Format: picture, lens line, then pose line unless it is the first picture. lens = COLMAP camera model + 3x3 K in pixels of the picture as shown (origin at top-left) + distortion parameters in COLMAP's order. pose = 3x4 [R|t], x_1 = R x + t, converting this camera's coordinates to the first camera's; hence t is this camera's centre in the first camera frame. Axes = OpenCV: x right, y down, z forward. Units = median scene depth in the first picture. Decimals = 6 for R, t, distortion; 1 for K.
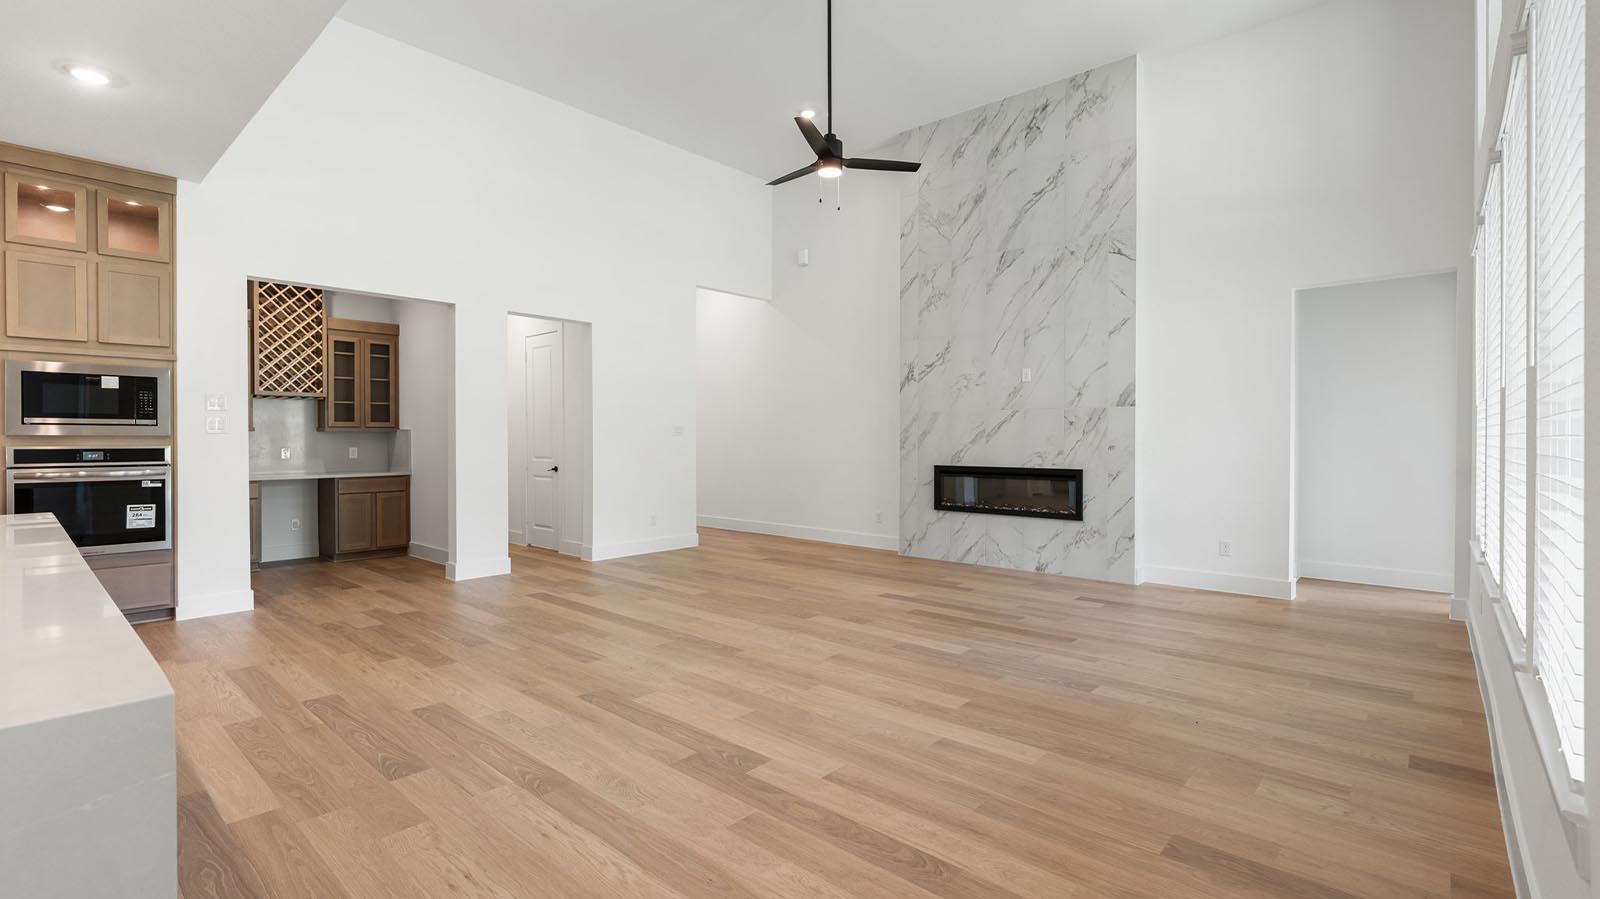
lens RADIAL K [[717.9, 0, 805.6], [0, 717.9, 440.9], [0, 0, 1]] dist [-0.008432, 0.000434]
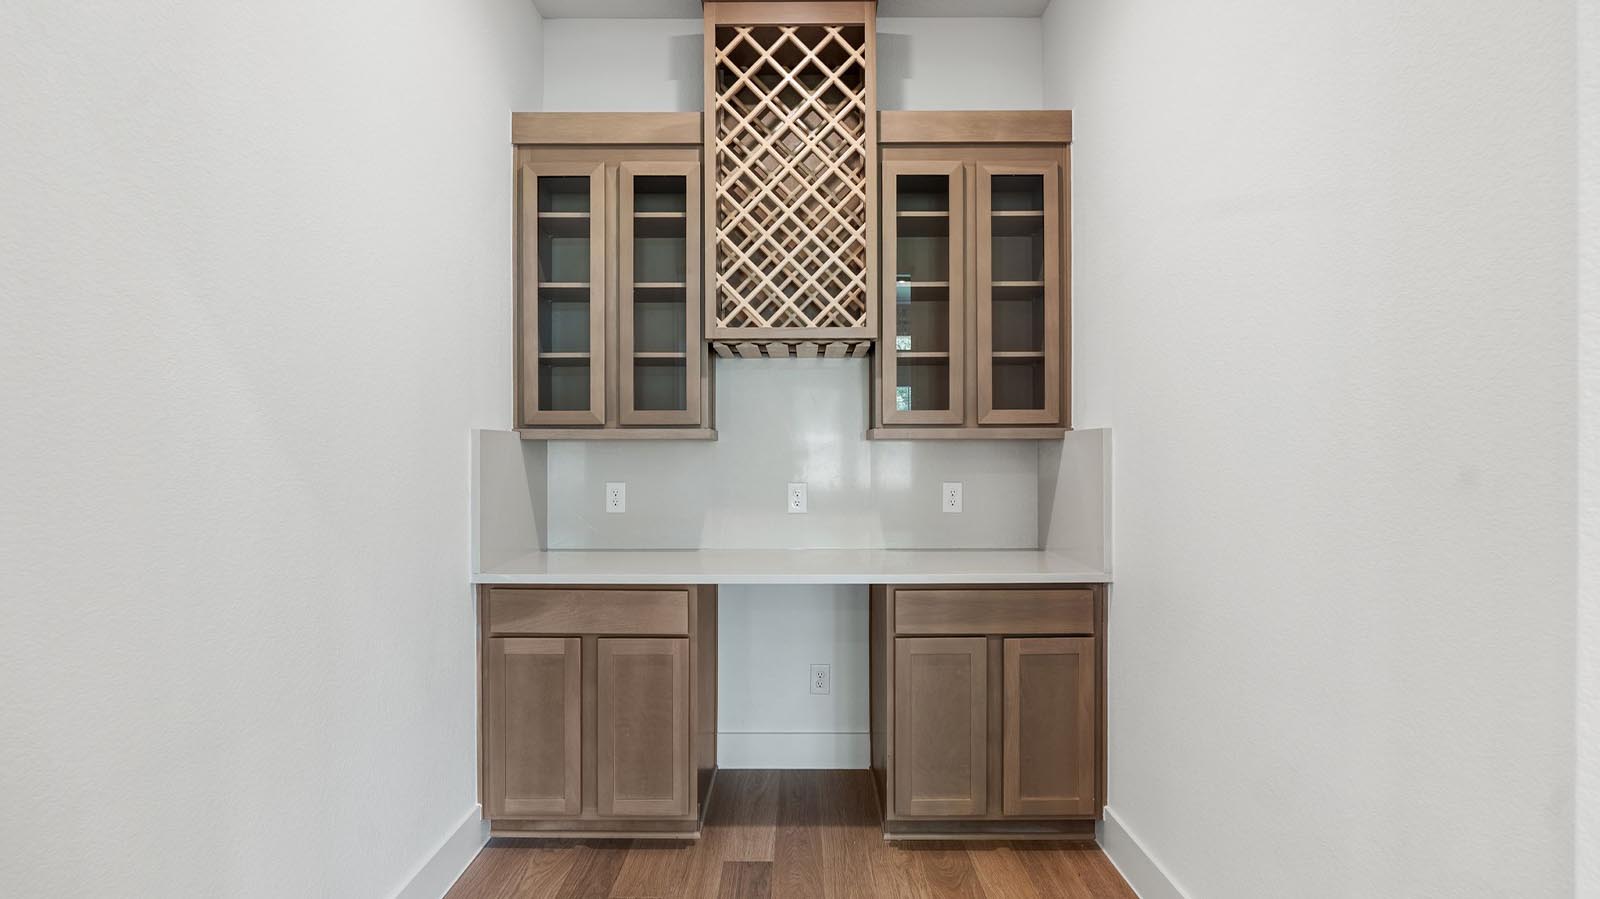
lens RADIAL K [[717.9, 0, 805.6], [0, 717.9, 447.8], [0, 0, 1]] dist [-0.008432, 0.000434]
pose [[0.655426, -0.001723, -0.755258, -0.415850], [-0.004040, 0.999975, -0.005786, -0.006194], [0.755249, 0.006843, 0.655402, 0.722210]]
